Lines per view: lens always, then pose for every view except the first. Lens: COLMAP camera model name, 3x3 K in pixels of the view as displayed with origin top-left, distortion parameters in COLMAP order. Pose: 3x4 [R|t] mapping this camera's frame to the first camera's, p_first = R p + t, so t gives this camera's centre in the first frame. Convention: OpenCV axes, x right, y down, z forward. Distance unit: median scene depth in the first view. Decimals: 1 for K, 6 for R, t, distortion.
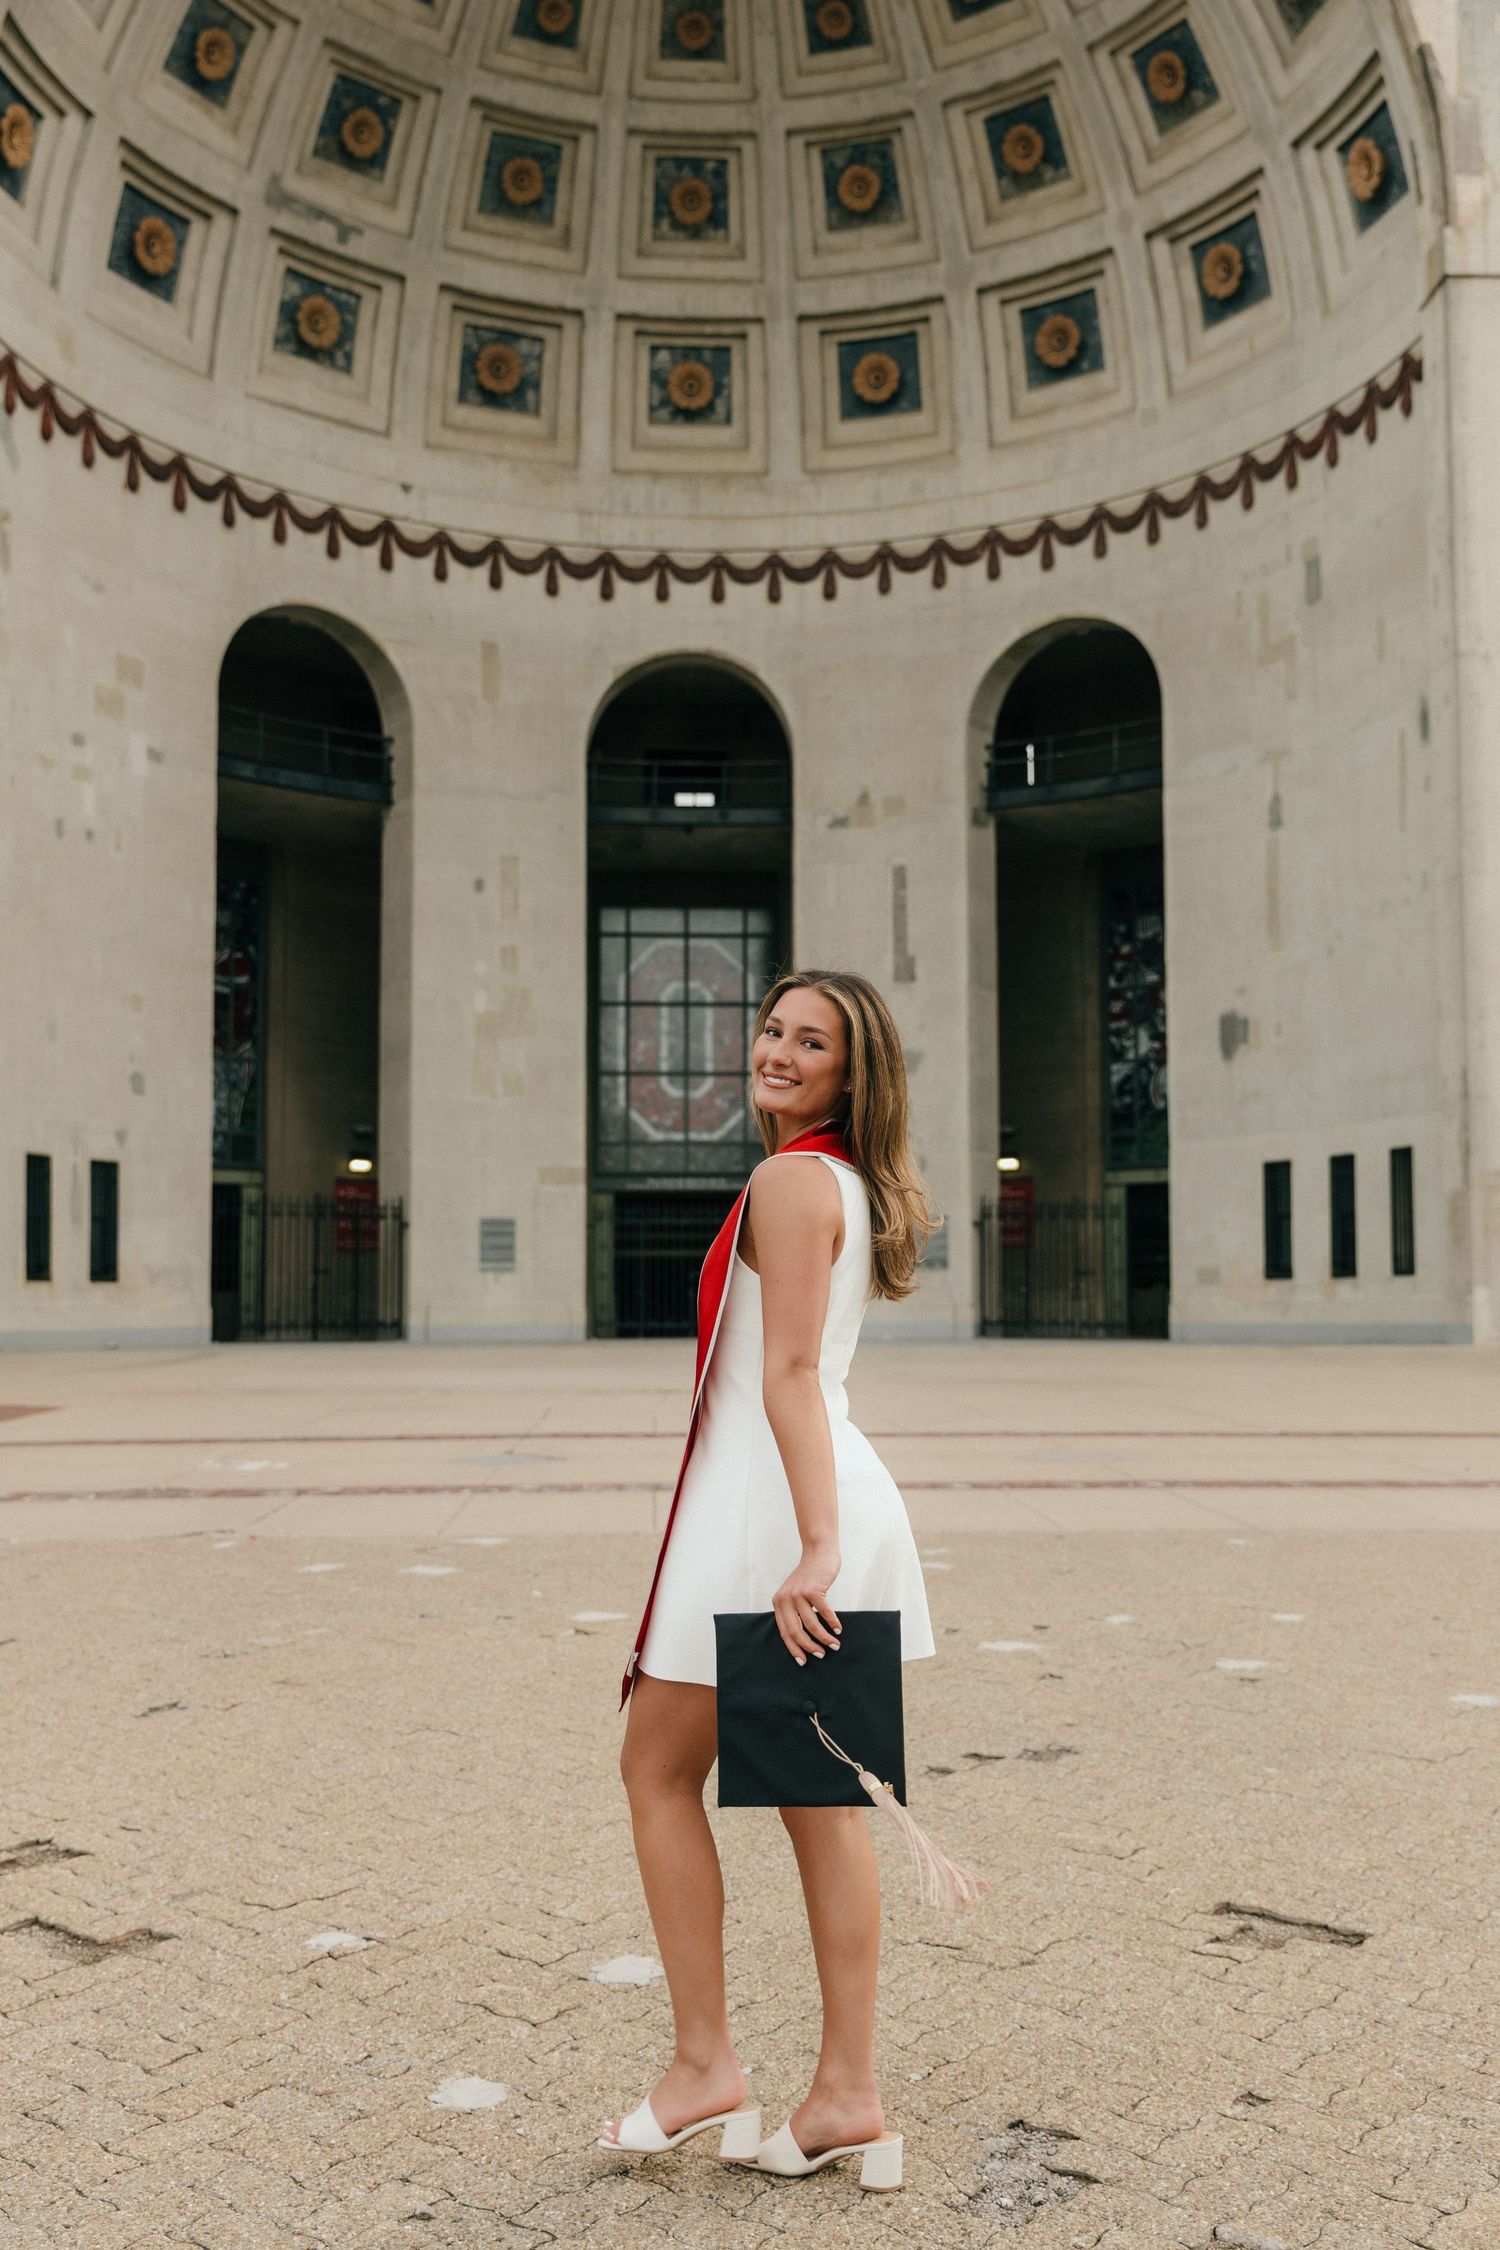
lens RADIAL K [[2214.0, 0, 764.8], [0, 2214.0, 1155.5], [0, 0, 1]] dist [0.003780, 0.011400]
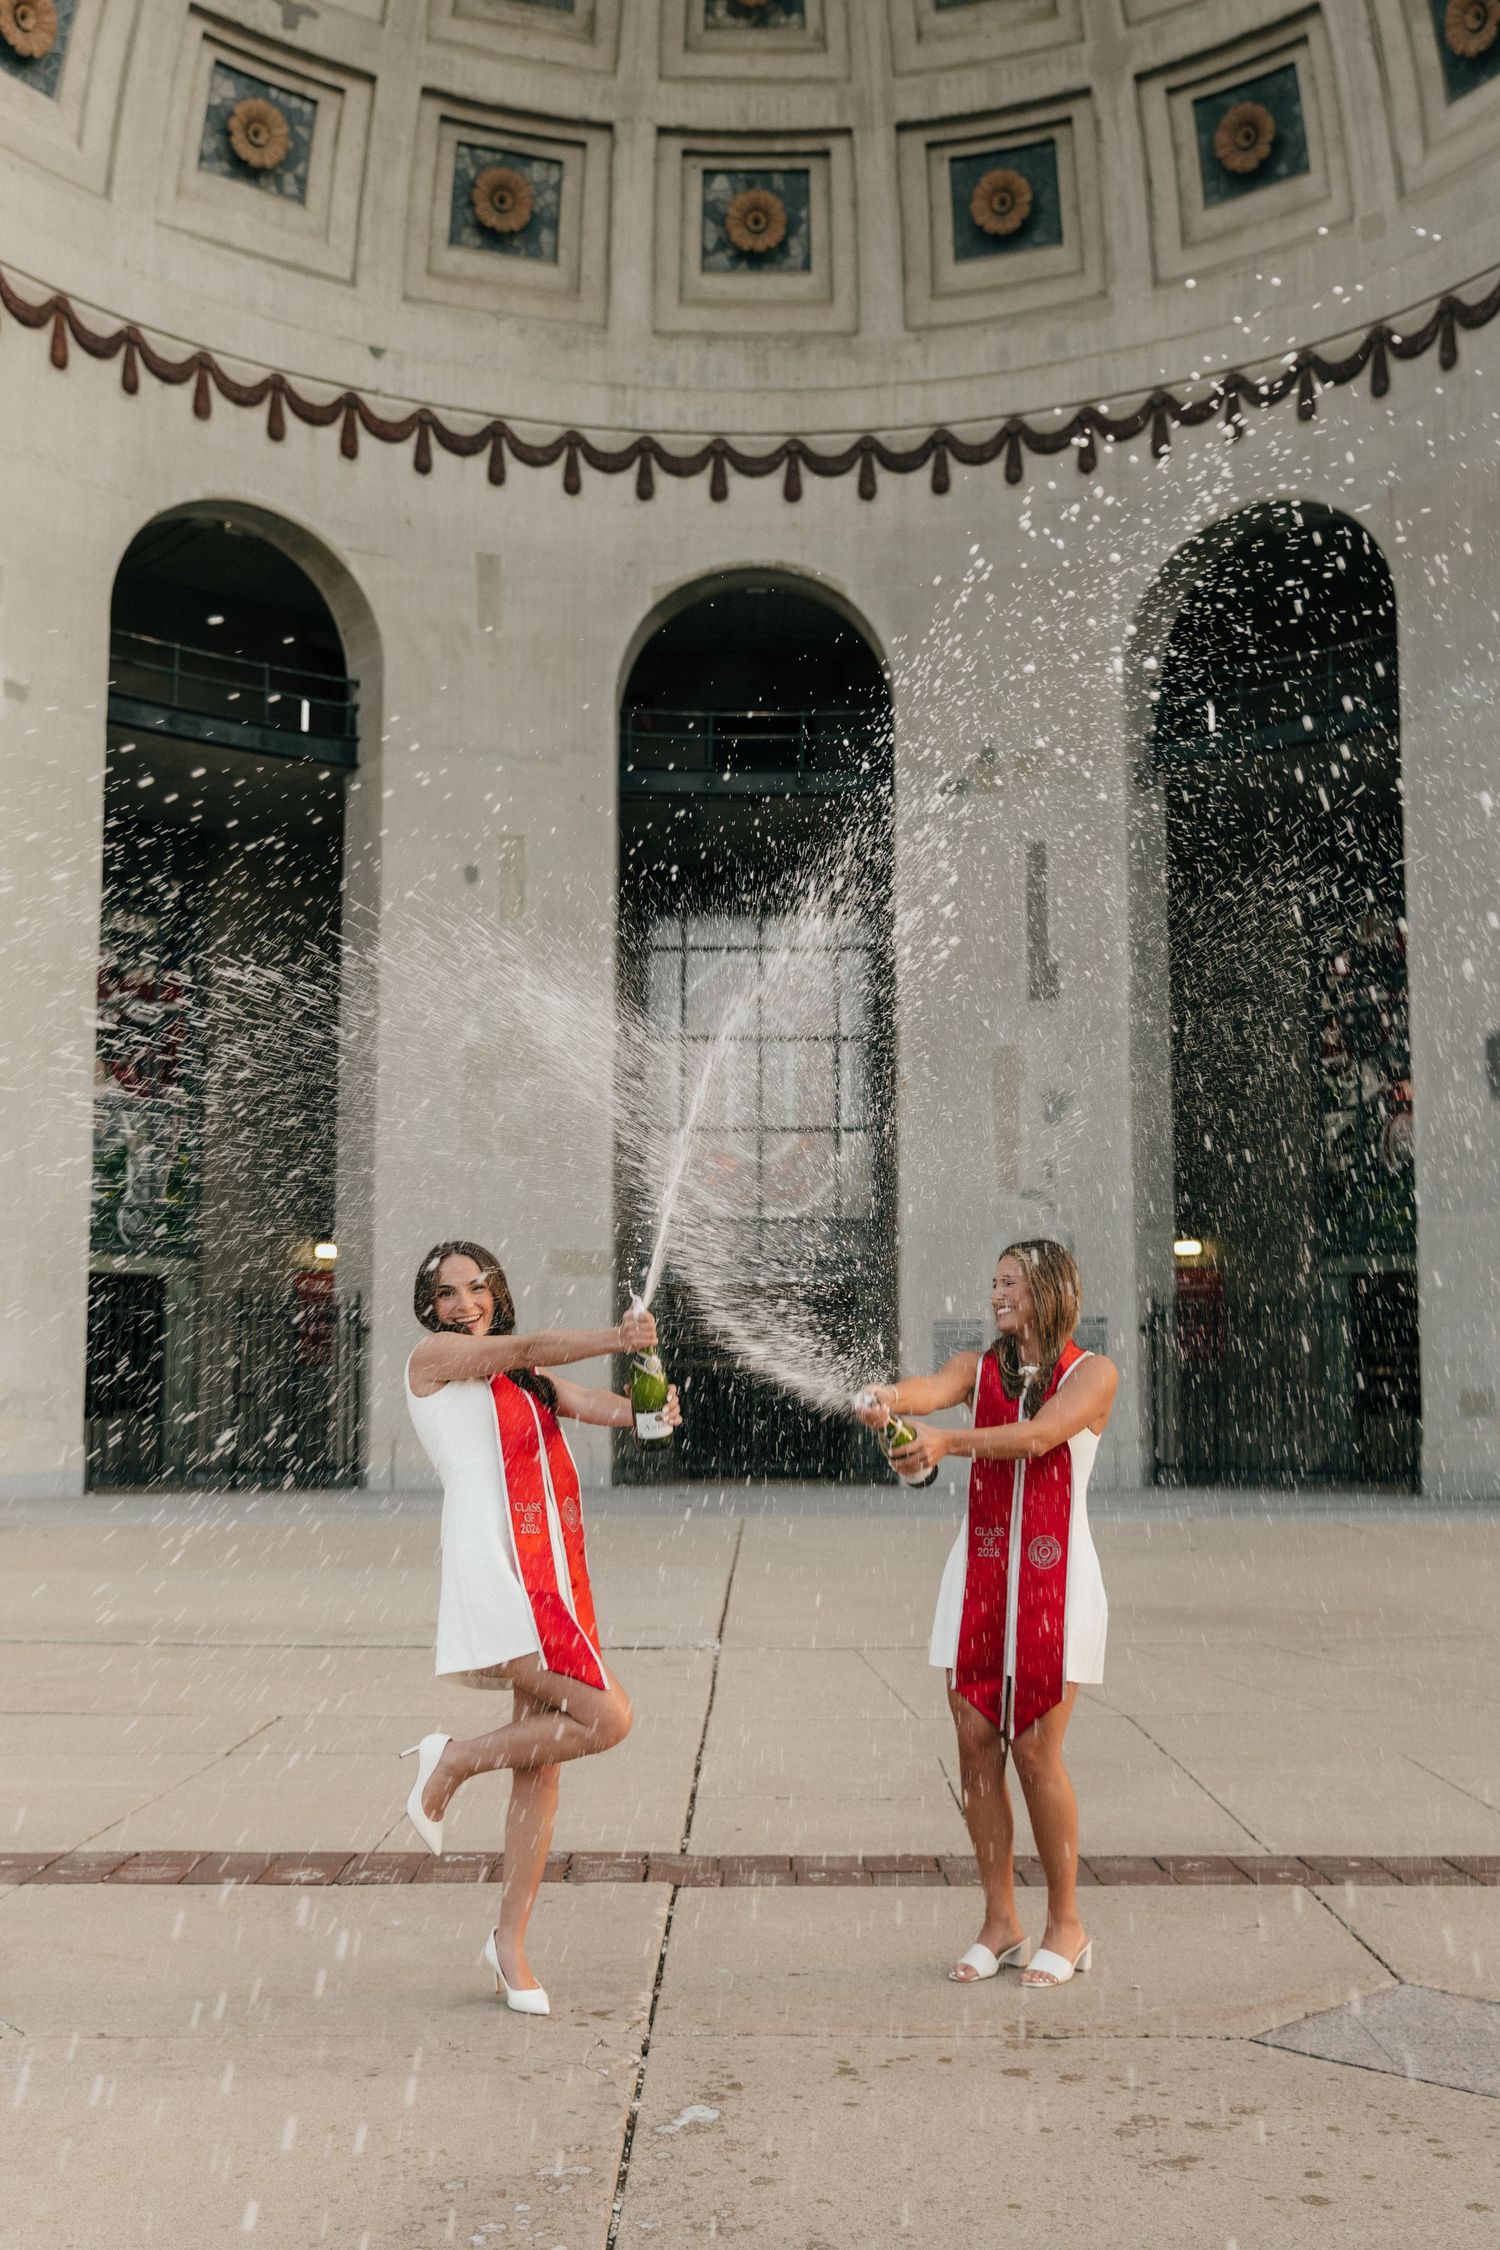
lens RADIAL K [[2396.4, 0, 782.5], [0, 2396.4, 1127.0], [0, 0, 1]] dist [0.004399, 0.004913]
pose [[0.998492, -0.004097, -0.054739, 0.020087], [0.001356, 0.998748, -0.050010, 0.003869], [0.054875, 0.049860, 0.997248, 0.205217]]
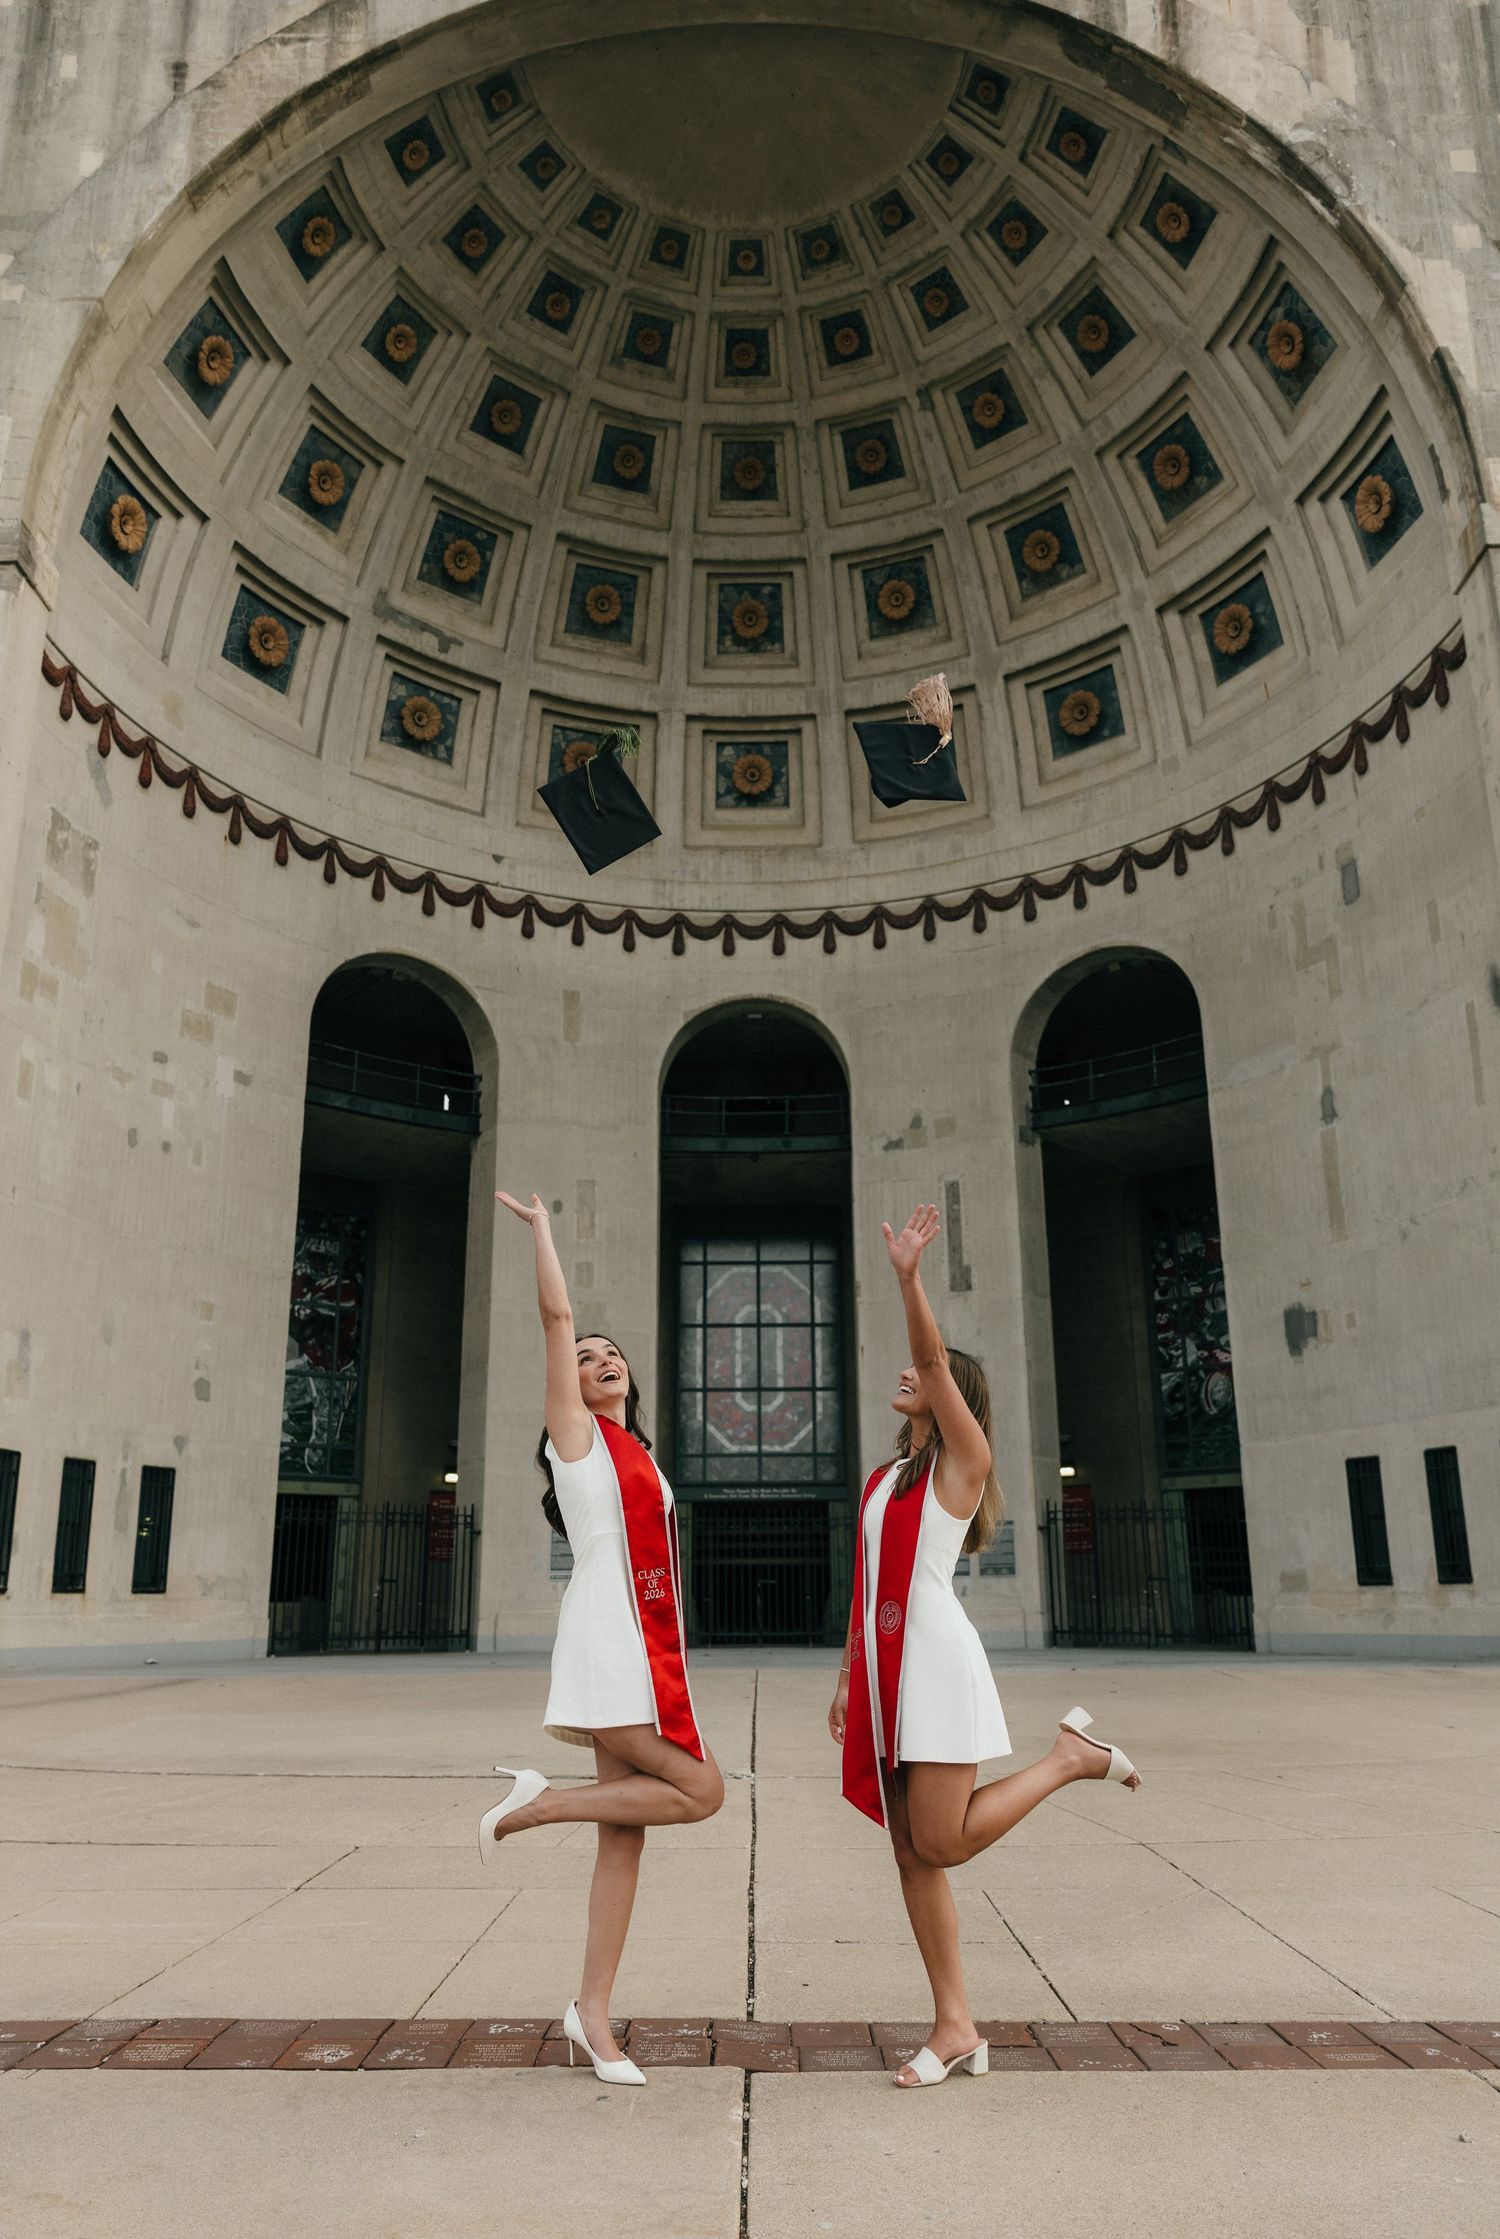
lens RADIAL K [[1563.4, 0, 744.0], [0, 1563.4, 1173.0], [0, 0, 1]] dist [0.007513, -0.001785]
pose [[0.997622, -0.021246, -0.065569, 0.010894], [0.007764, 0.979892, -0.199379, 0.013286], [0.068487, 0.198396, 0.977726, 0.266929]]
